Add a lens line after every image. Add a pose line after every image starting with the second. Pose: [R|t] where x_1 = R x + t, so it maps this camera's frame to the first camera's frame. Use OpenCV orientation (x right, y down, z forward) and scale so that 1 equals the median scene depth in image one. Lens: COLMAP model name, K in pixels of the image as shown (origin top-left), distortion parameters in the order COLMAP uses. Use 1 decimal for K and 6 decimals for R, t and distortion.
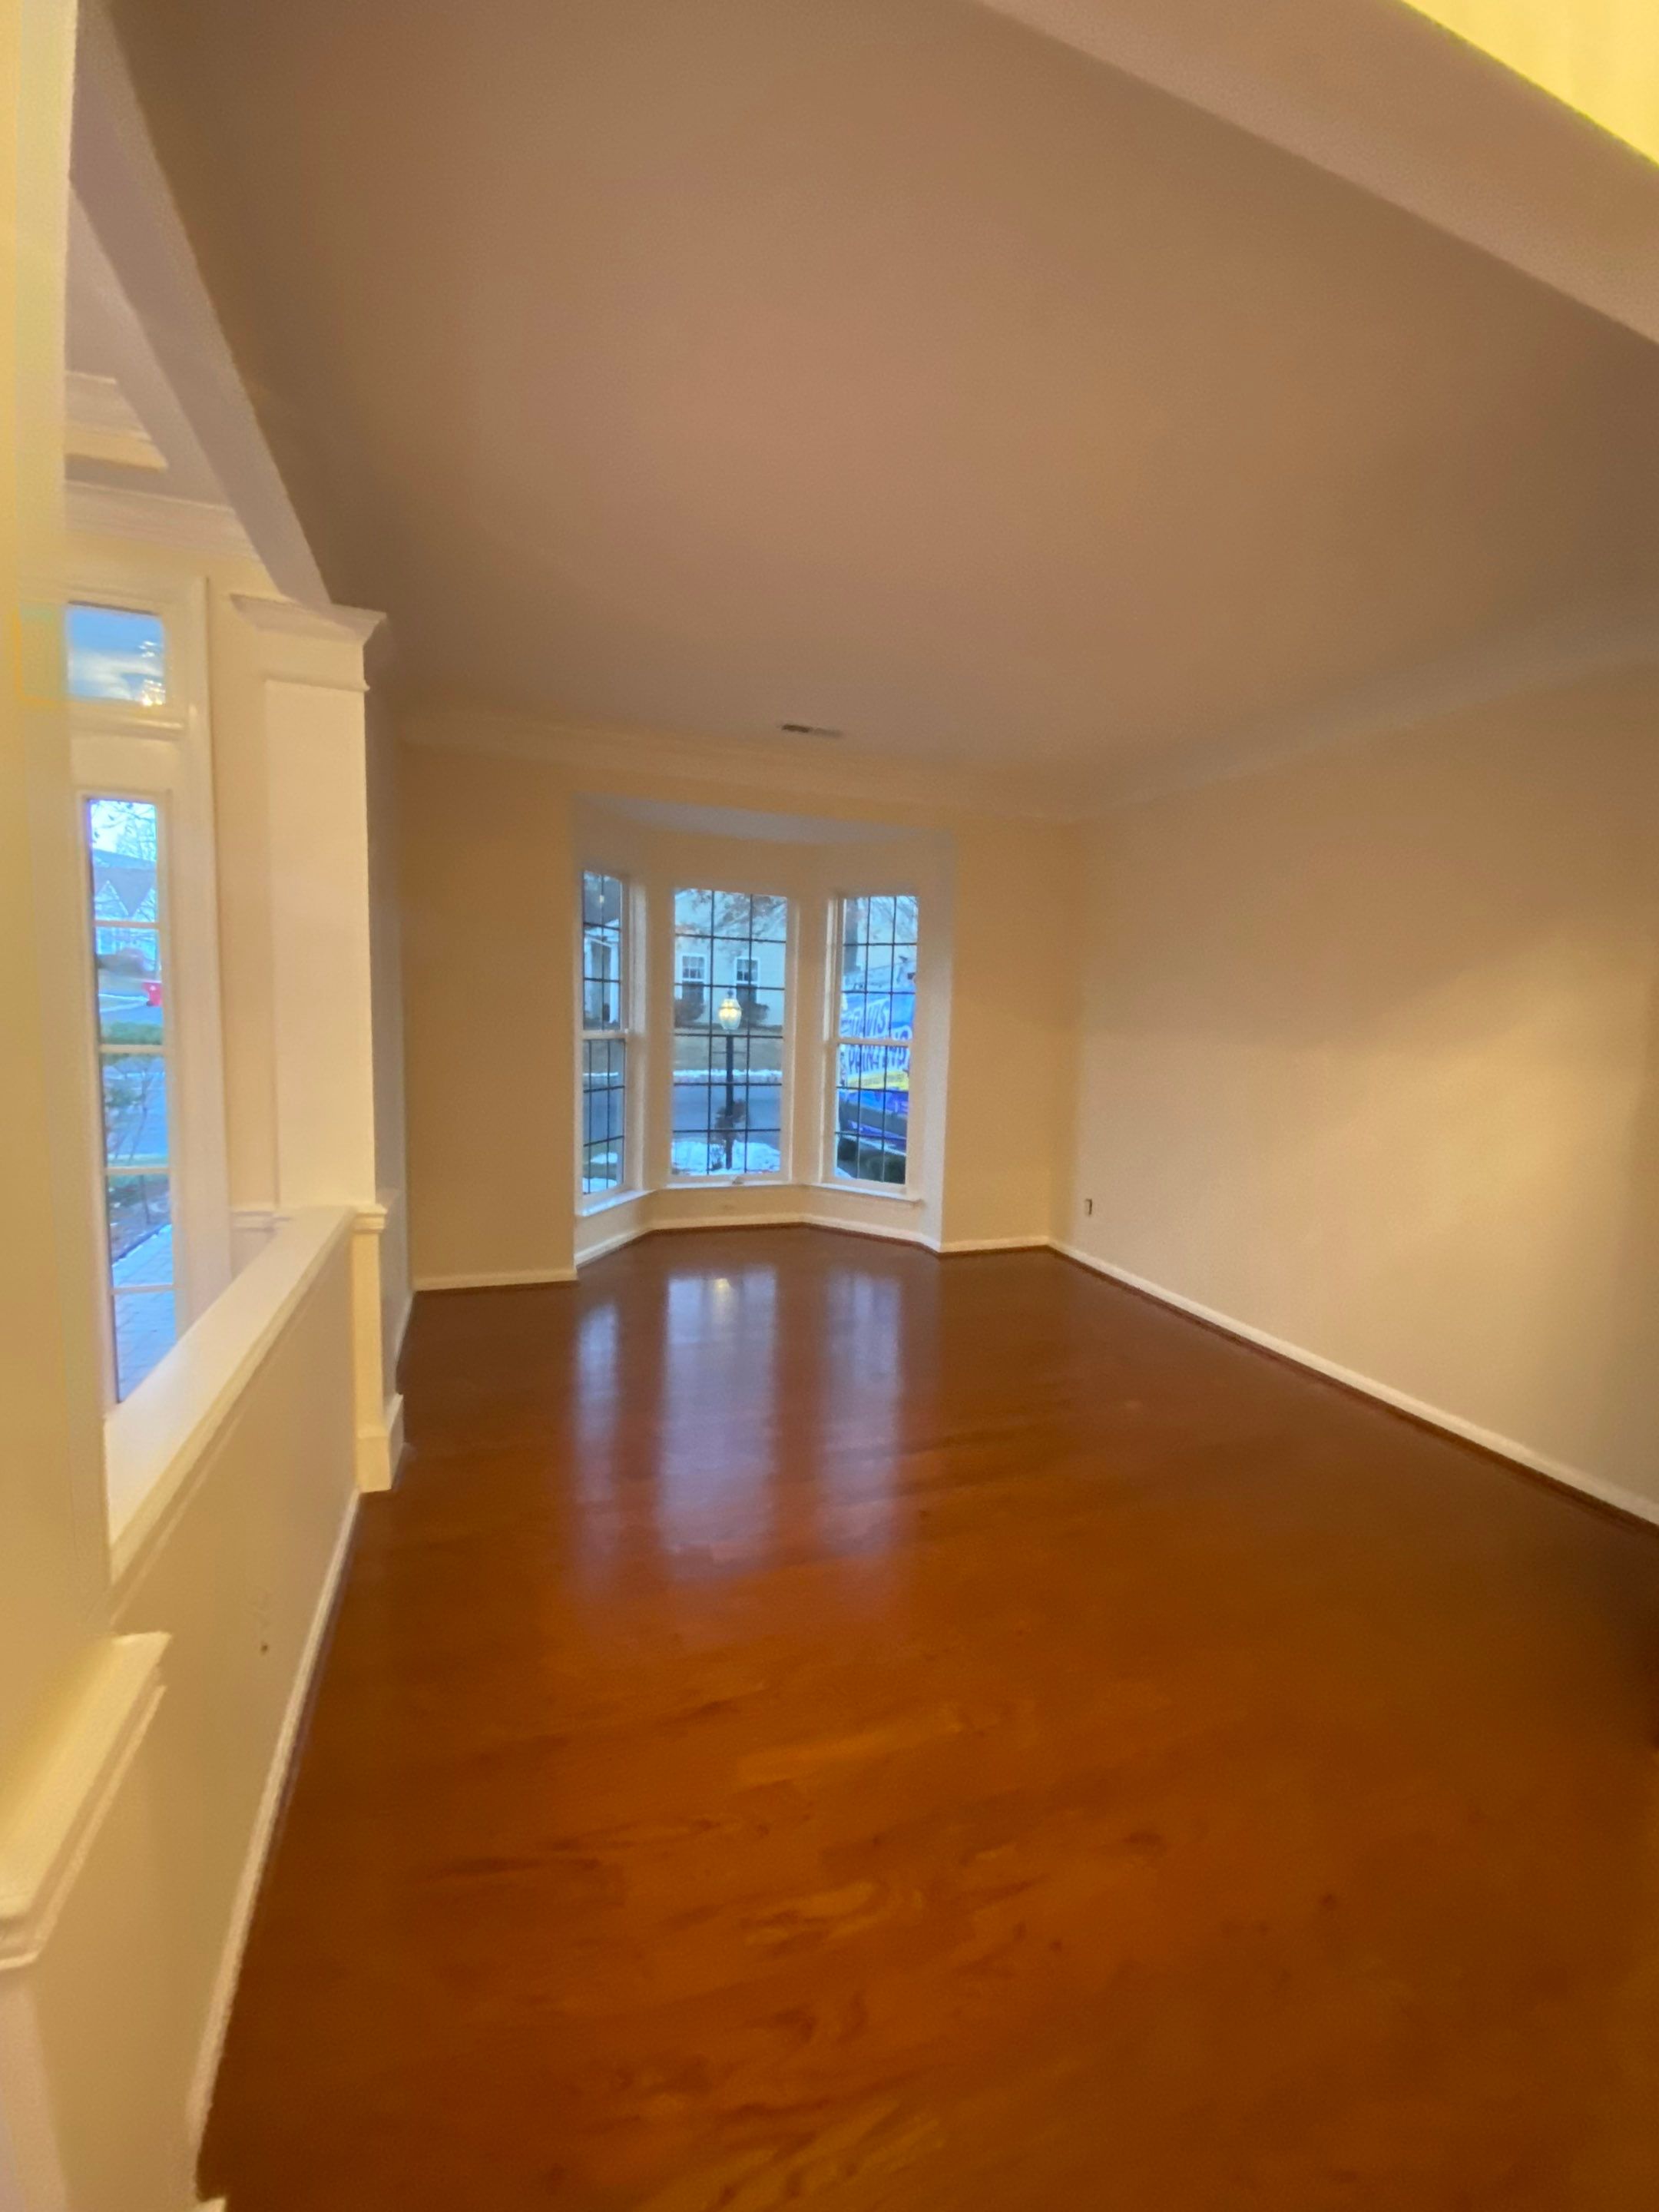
lens RADIAL K [[888.0, 0, 829.5], [0, 888.0, 1106.0], [0, 0, 1]] dist [0.000366, -0.000095]
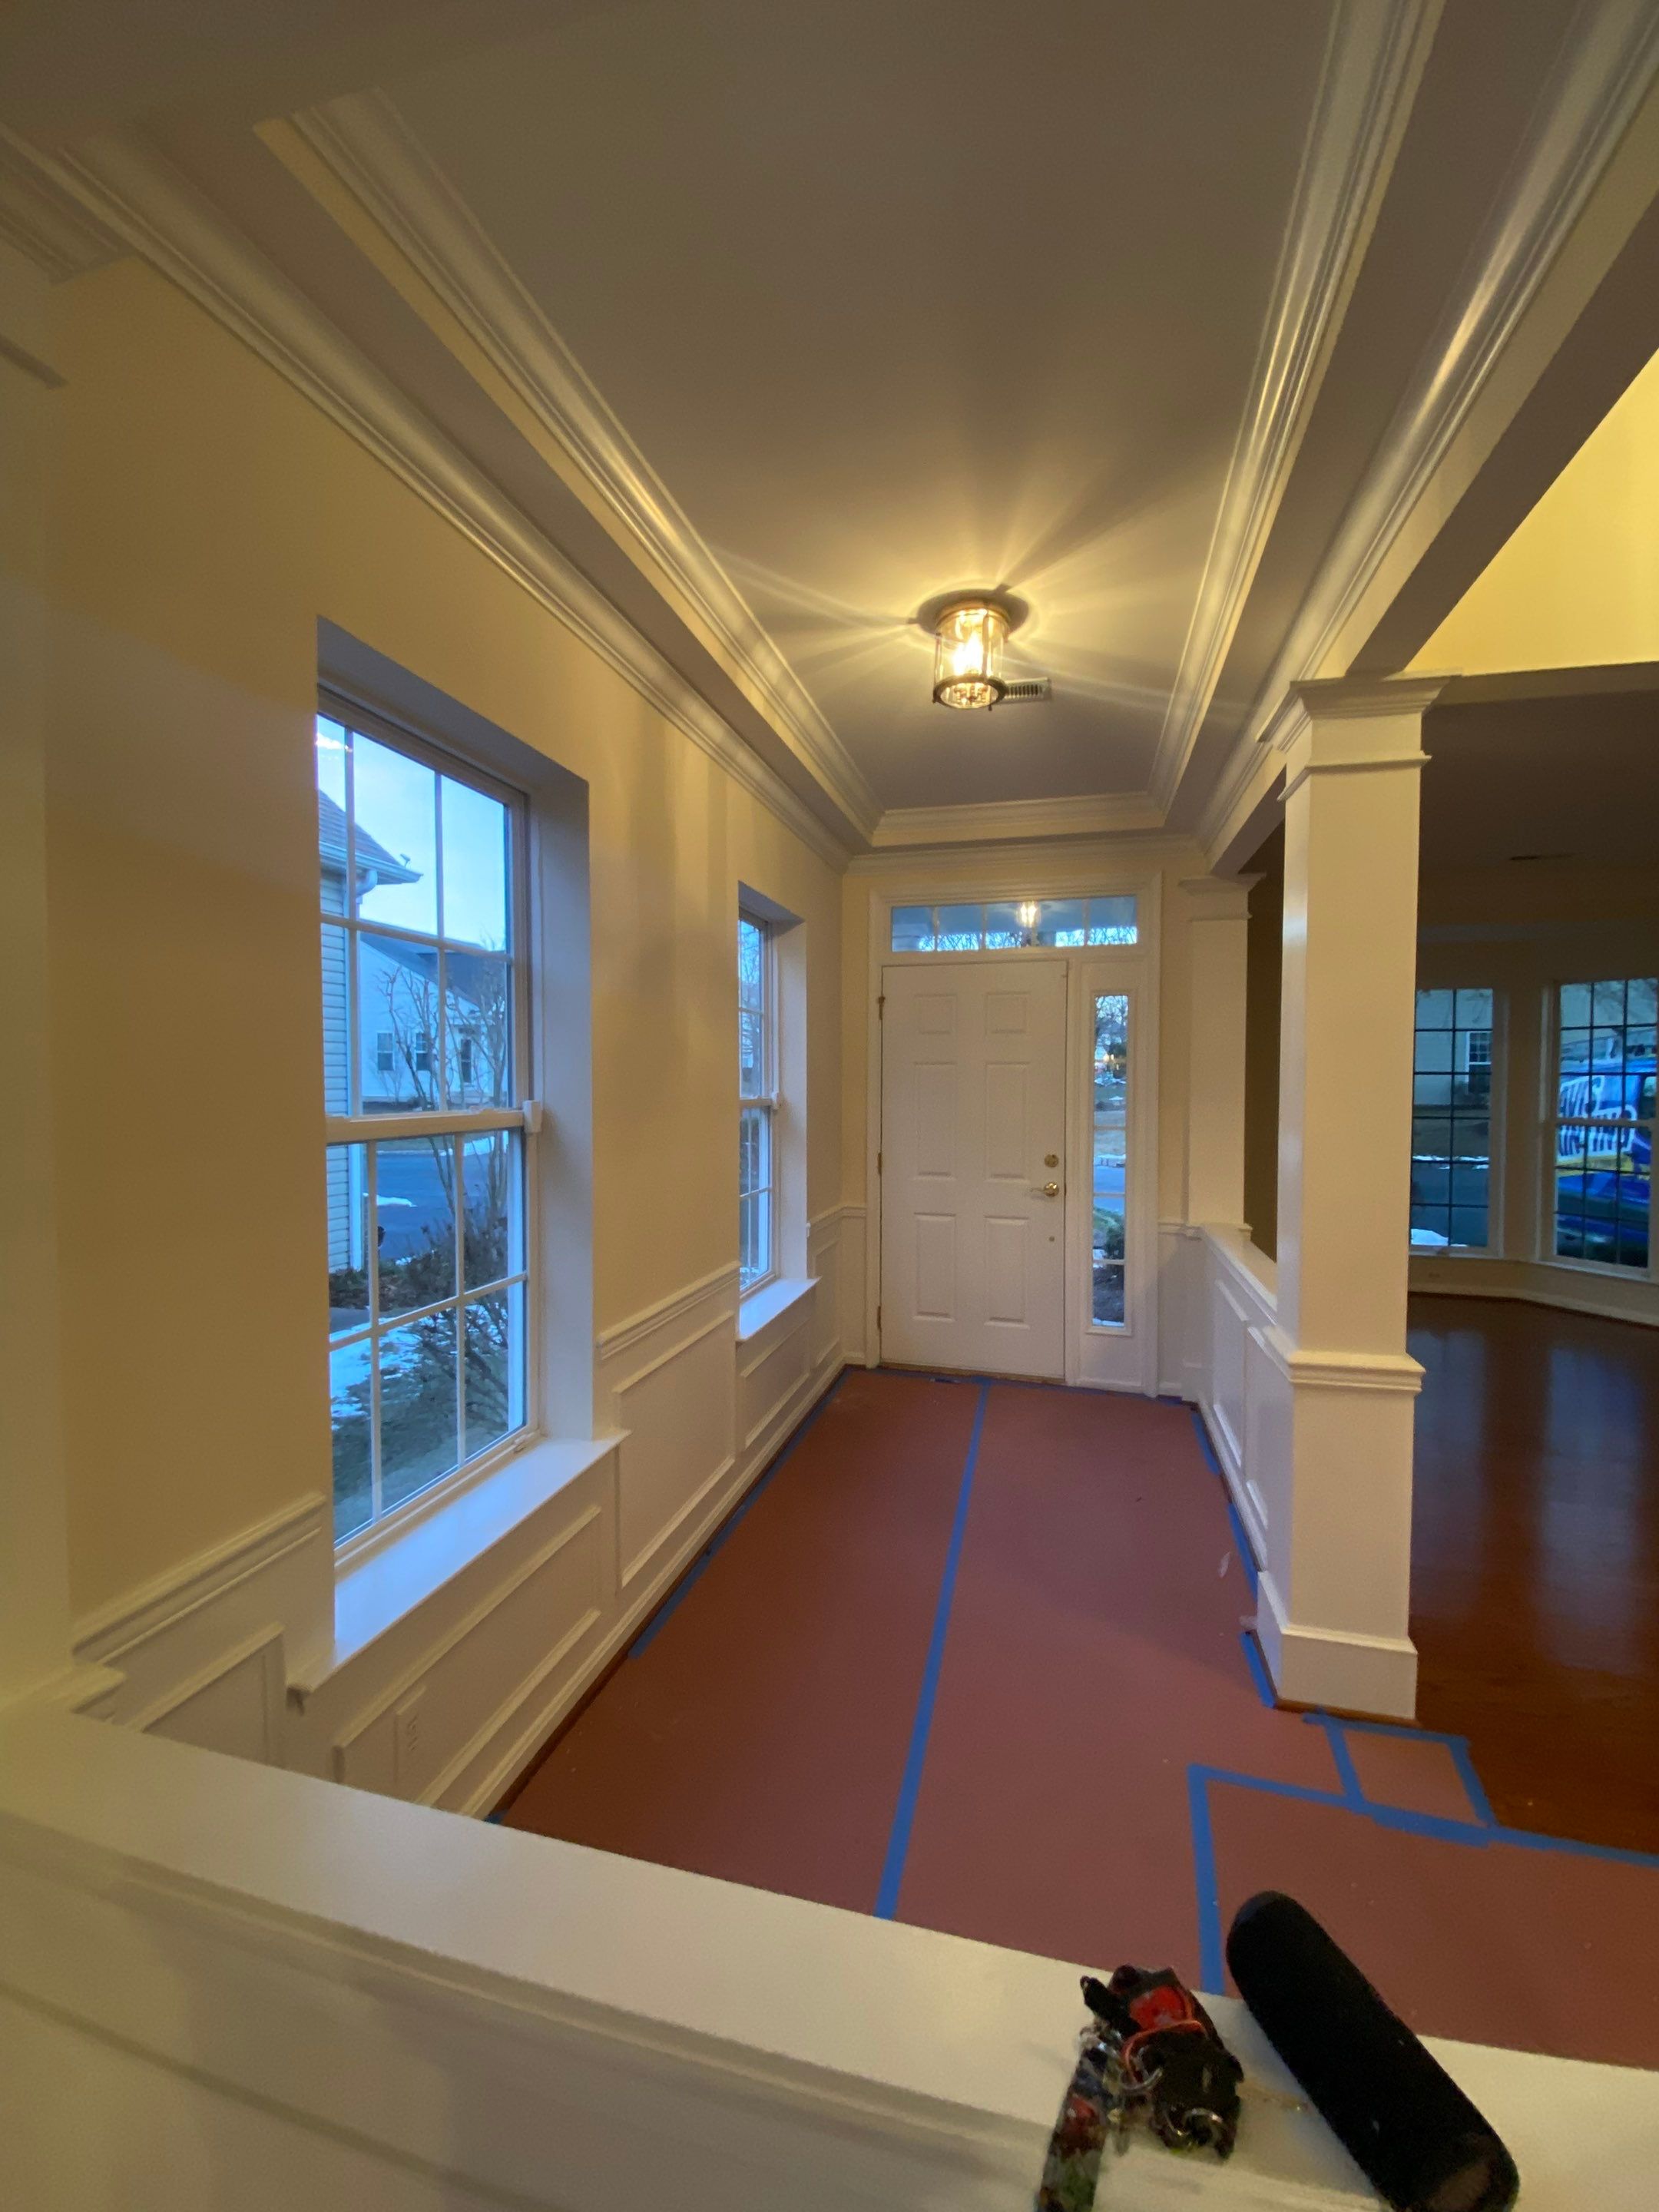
lens RADIAL K [[888.0, 0, 829.5], [0, 888.0, 1106.0], [0, 0, 1]] dist [0.000366, -0.000095]
pose [[0.812797, -0.021141, -0.582164, -0.076363], [-0.035881, 0.995627, -0.086251, 0.028133], [0.581441, 0.090994, 0.808484, -0.329054]]
